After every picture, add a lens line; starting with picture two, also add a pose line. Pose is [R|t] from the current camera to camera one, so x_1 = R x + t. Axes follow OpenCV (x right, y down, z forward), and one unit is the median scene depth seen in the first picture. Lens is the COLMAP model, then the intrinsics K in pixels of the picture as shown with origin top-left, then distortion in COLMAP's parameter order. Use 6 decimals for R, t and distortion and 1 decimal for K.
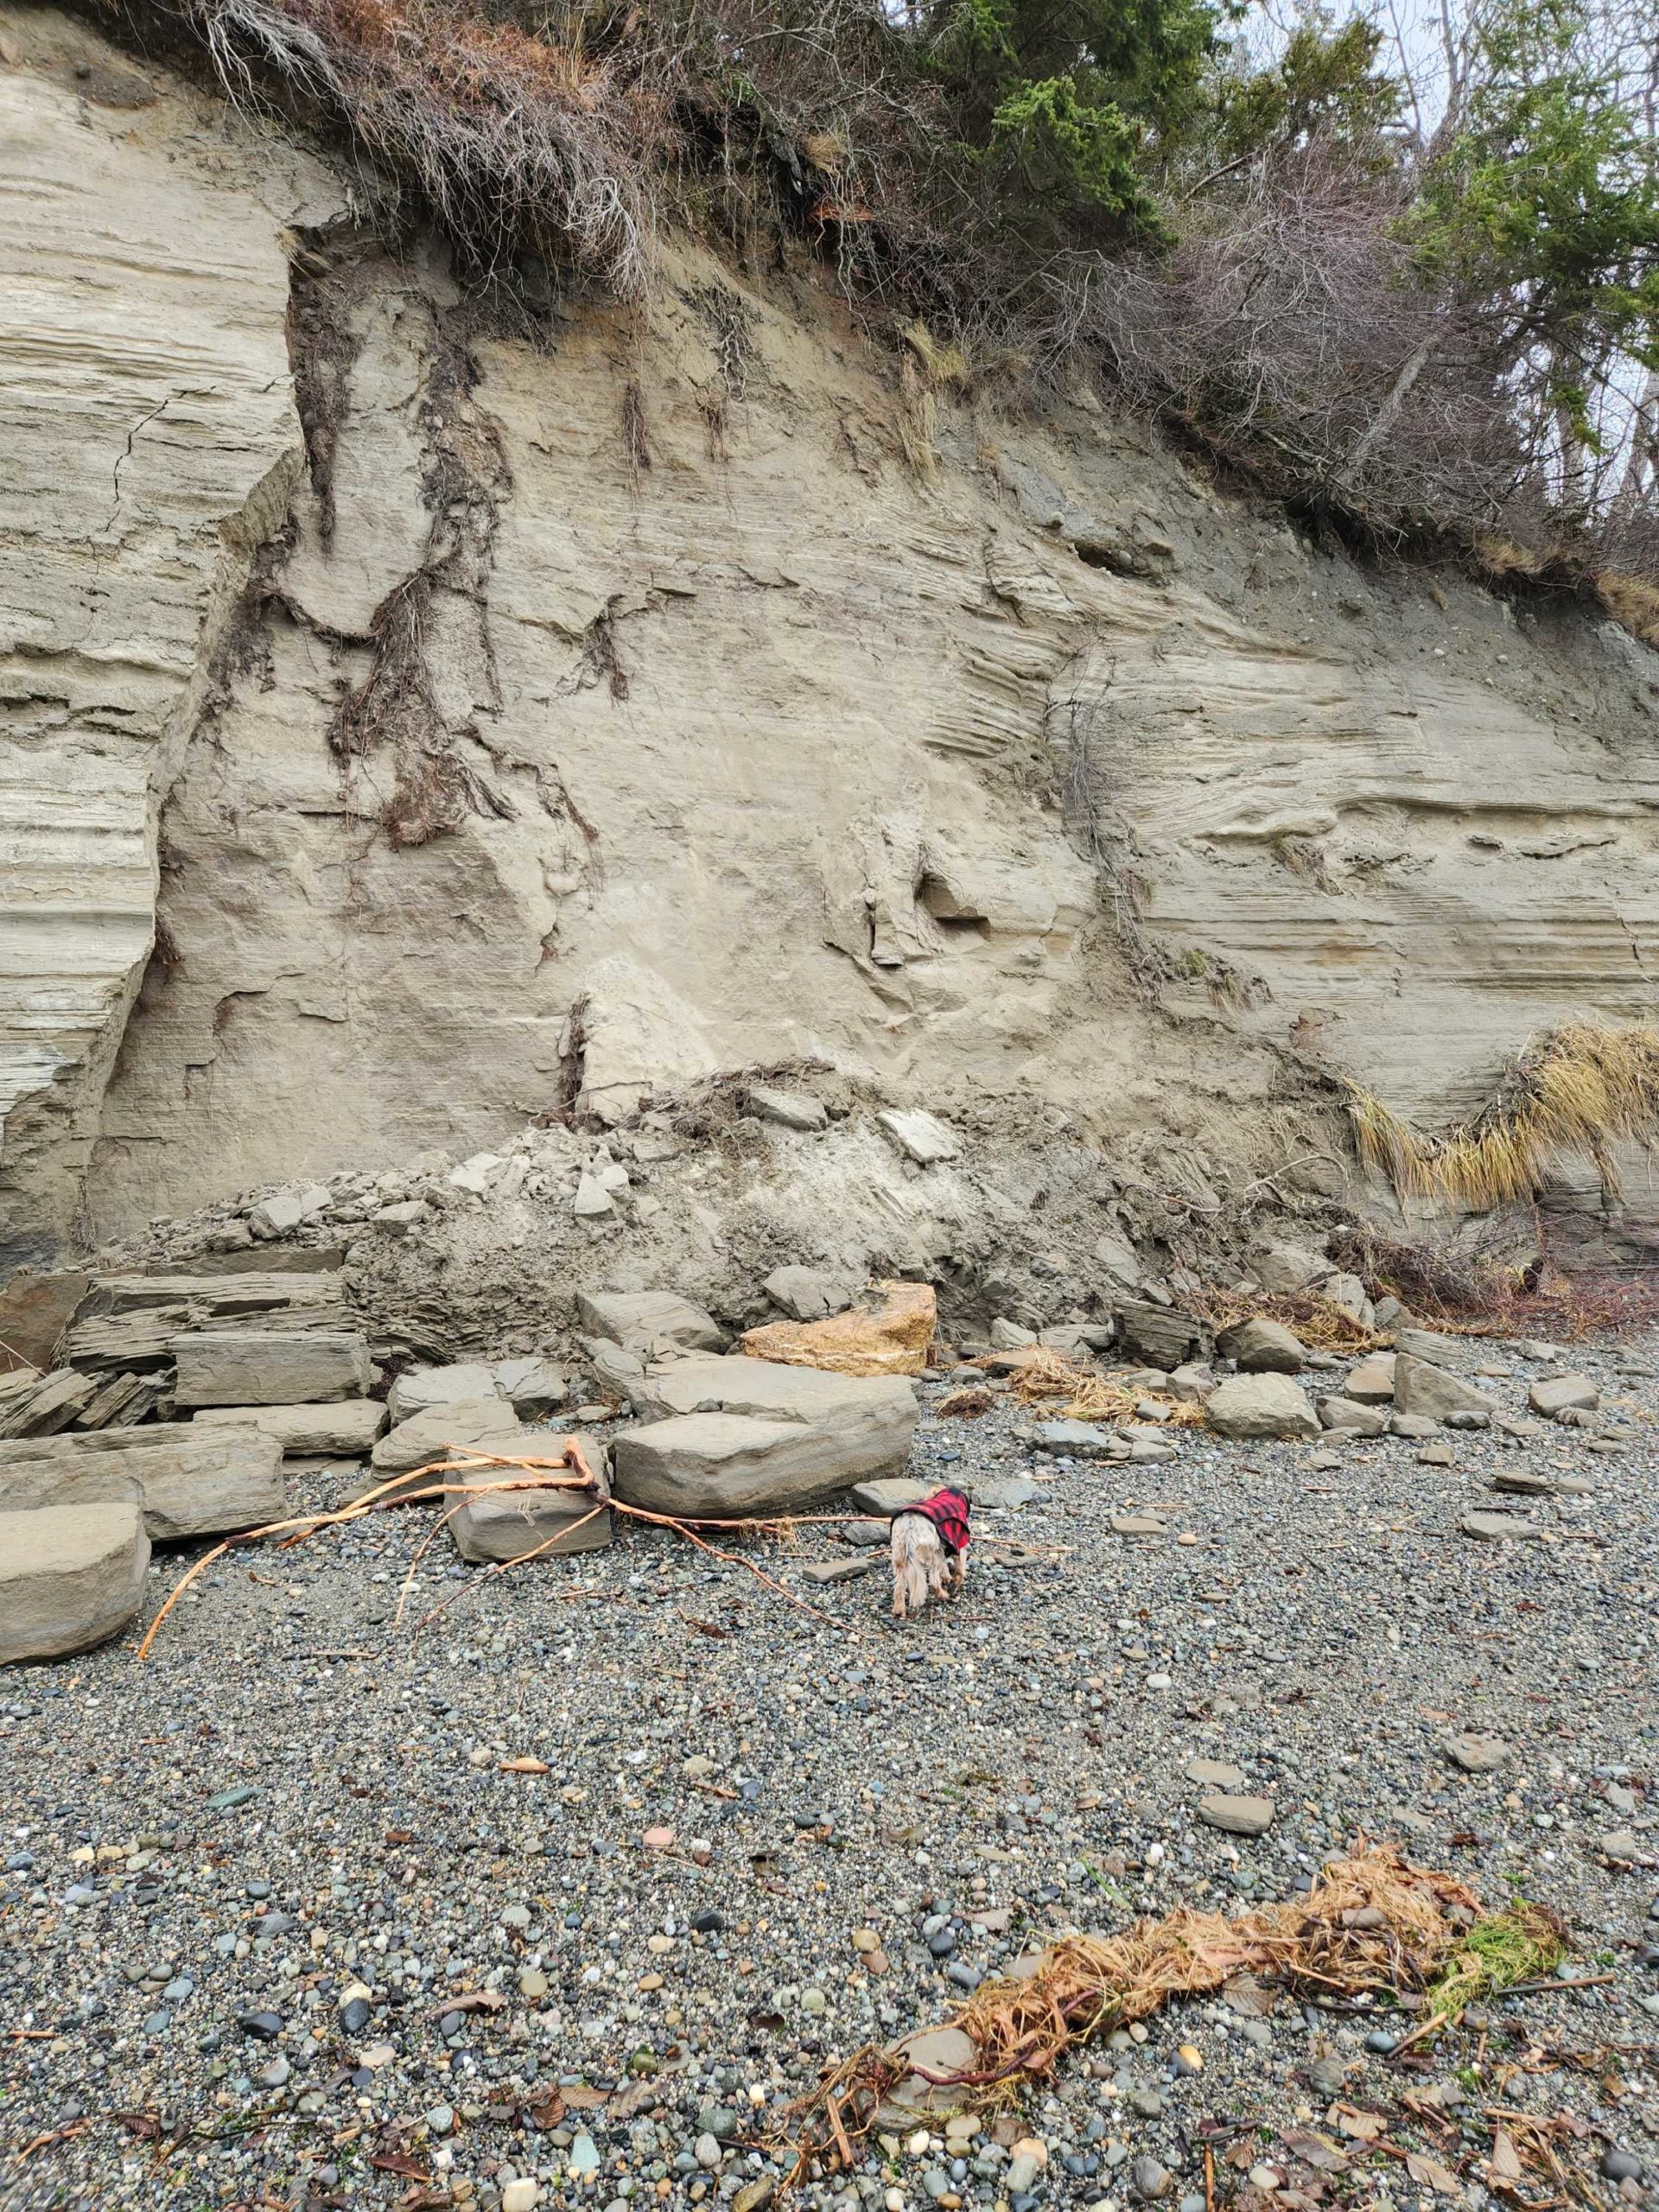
lens RADIAL K [[1468.3, 0, 815.0], [0, 1468.3, 1103.4], [0, 0, 1]] dist [0.077415, -0.059301]
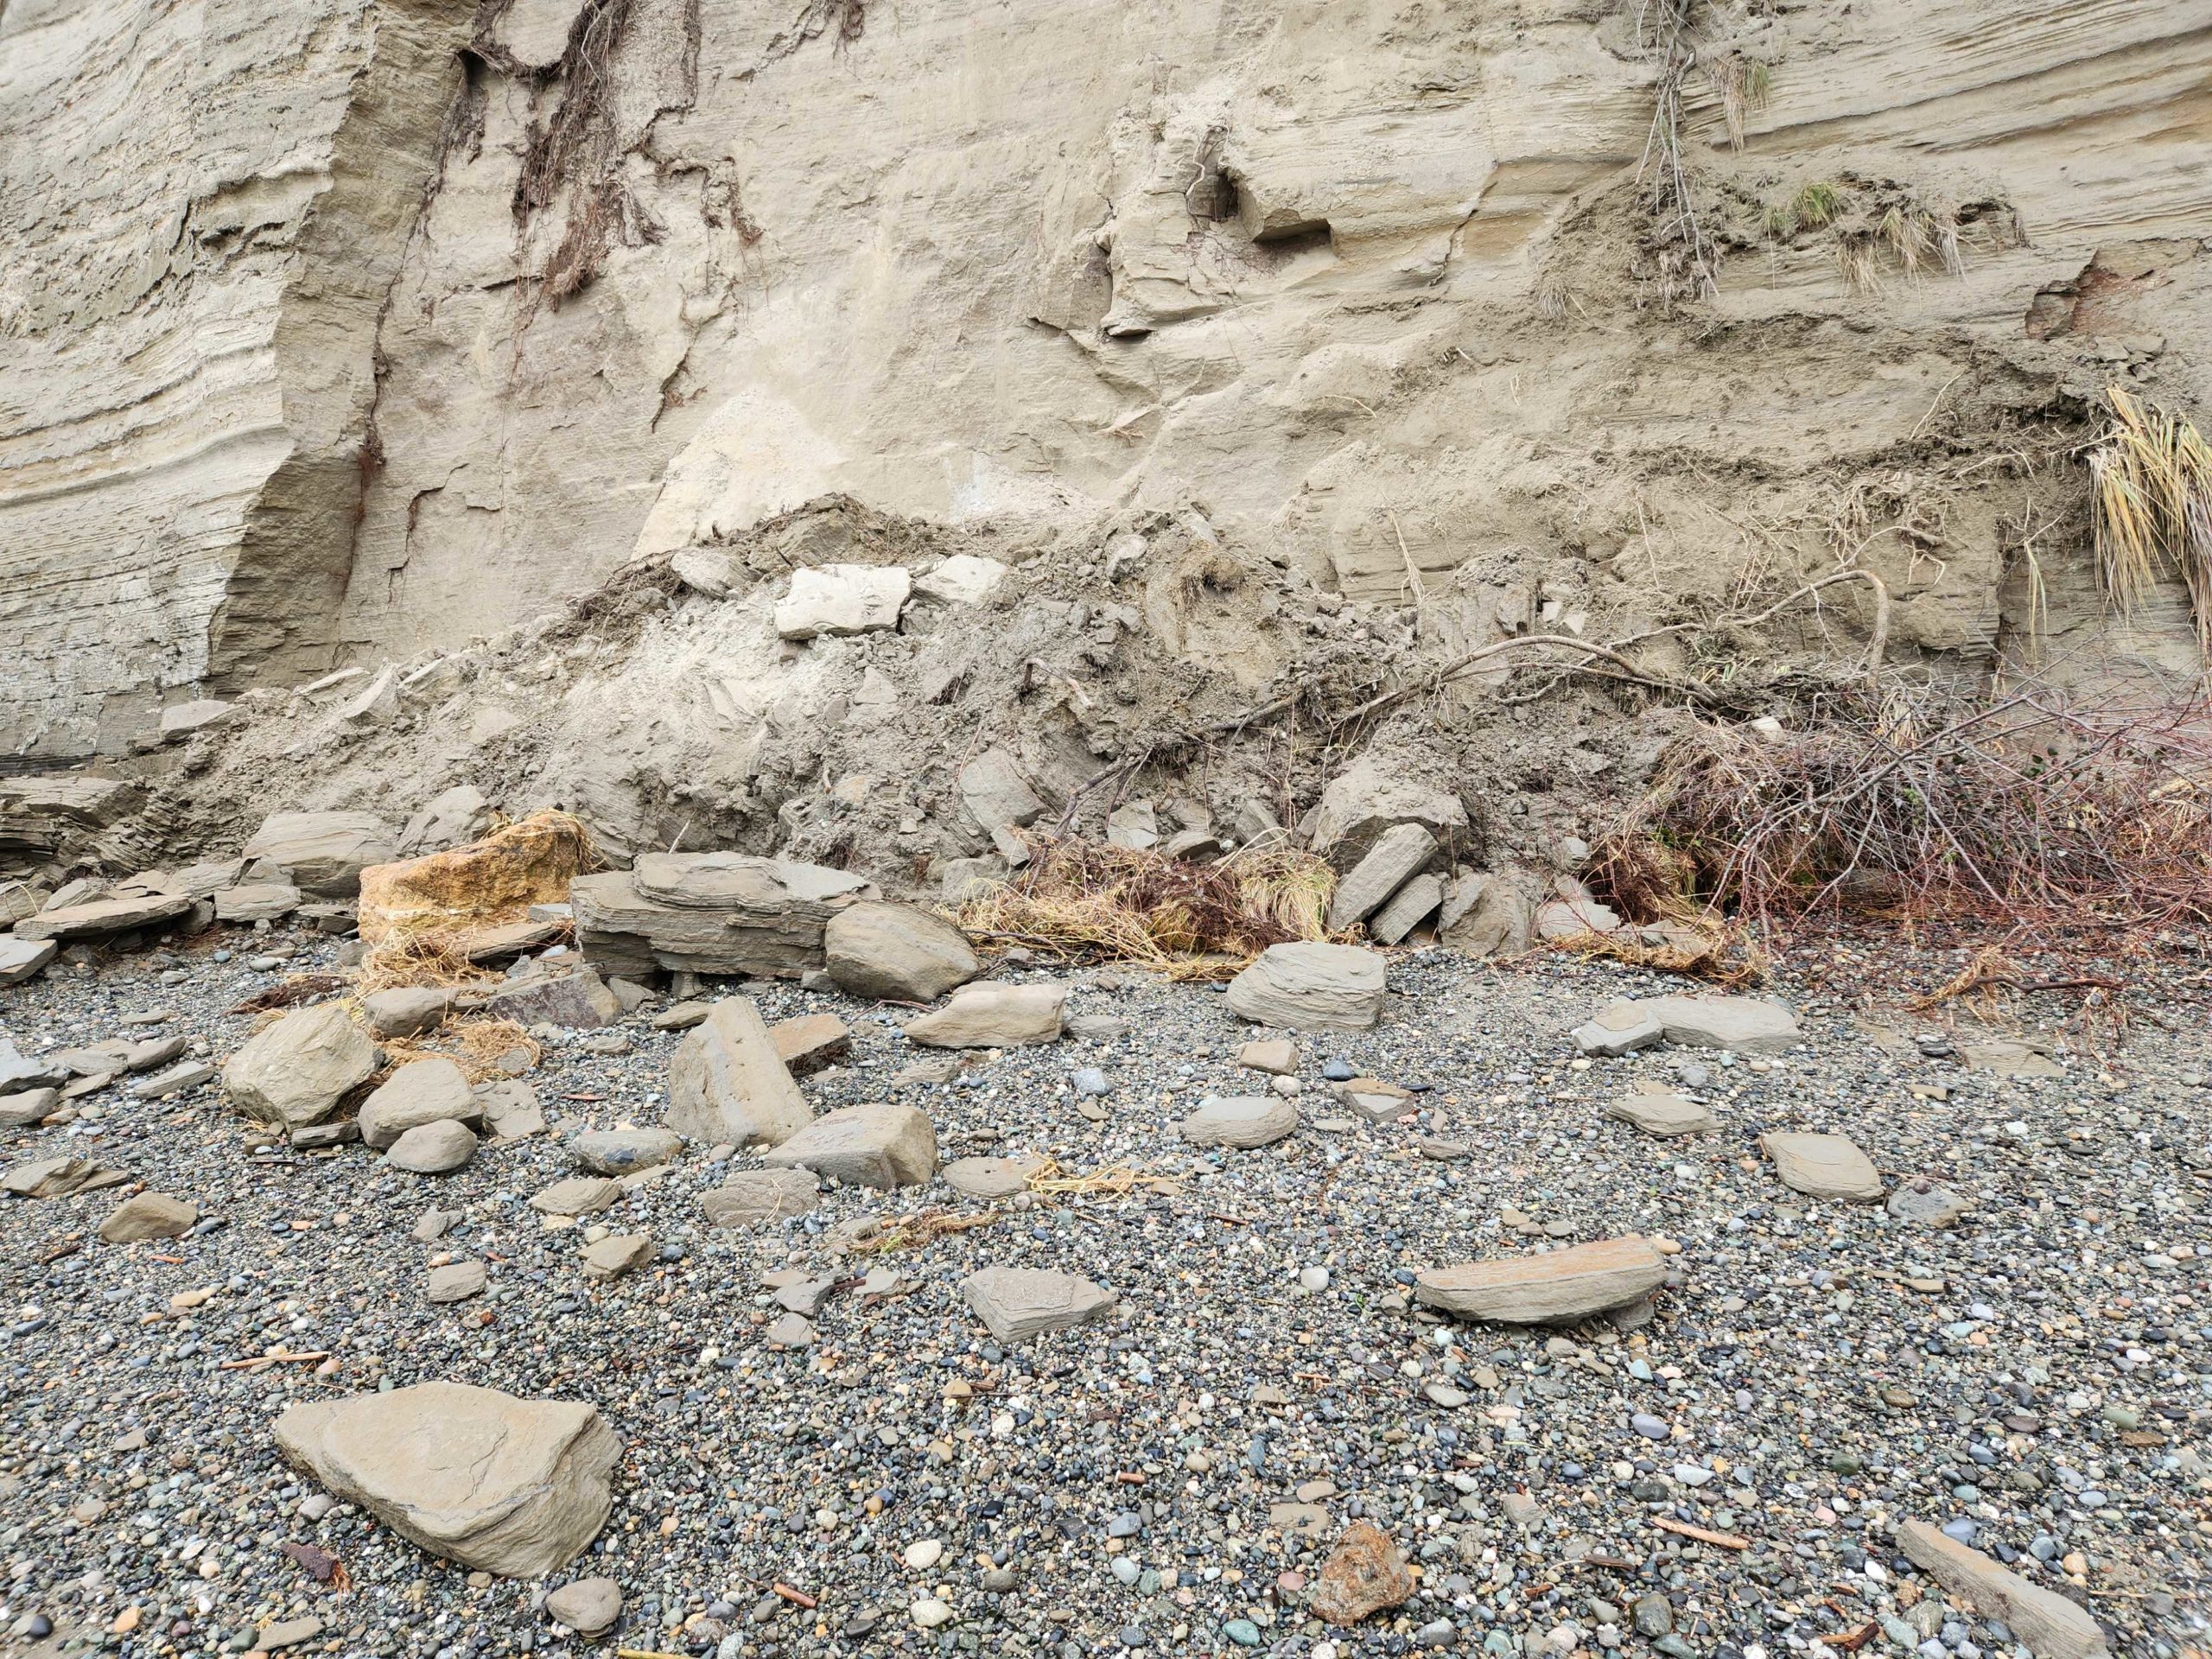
lens RADIAL K [[1468.3, 0, 1116.8], [0, 1468.3, 841.6], [0, 0, 1]] dist [0.077415, -0.059301]
pose [[0.694744, 0.059597, -0.716784, 0.660057], [0.071408, 0.985923, 0.151187, 0.038808], [0.715704, -0.156221, 0.680708, 0.597620]]
